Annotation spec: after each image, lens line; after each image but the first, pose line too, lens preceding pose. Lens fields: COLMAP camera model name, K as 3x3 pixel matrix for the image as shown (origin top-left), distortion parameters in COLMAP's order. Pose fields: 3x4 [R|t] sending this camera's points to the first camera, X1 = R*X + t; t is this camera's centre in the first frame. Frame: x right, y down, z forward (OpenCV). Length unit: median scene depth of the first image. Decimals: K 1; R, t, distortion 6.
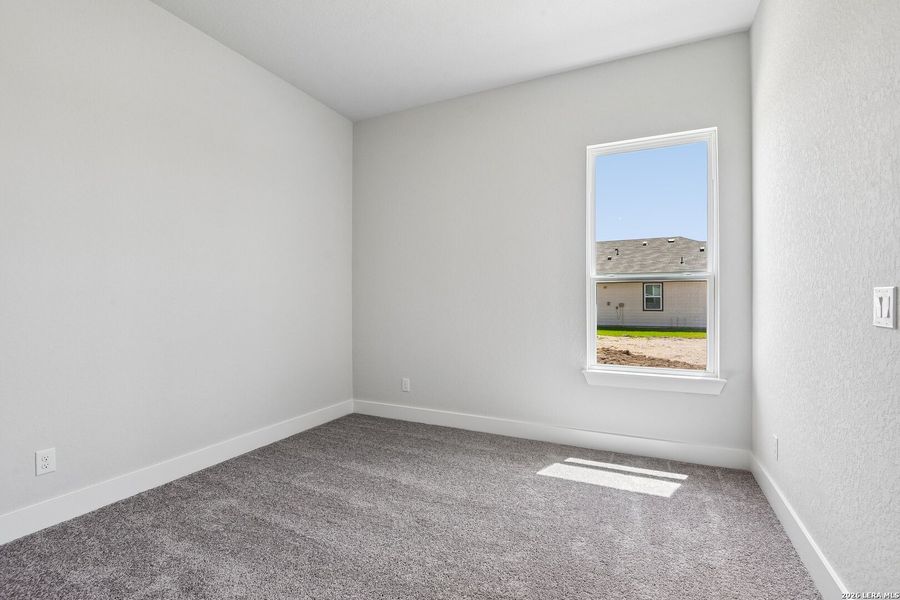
lens RADIAL K [[457.8, 0, 450.0], [0, 457.8, 300.0], [0, 0, 1]] dist [-0.065100, -0.000257]
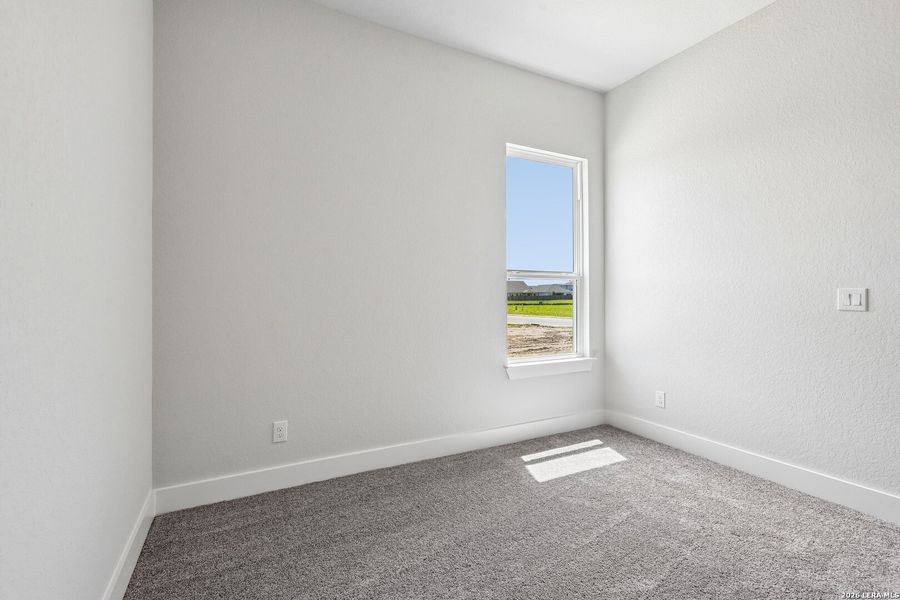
lens RADIAL K [[430.4, 0, 447.2], [0, 430.4, 299.6], [0, 0, 1]] dist [-0.018979, -0.001335]
pose [[0.547254, -0.007643, 0.836932, -0.625419], [0.002754, 0.999969, 0.007331, -0.000729], [-0.836962, -0.001707, 0.547259, 0.646915]]
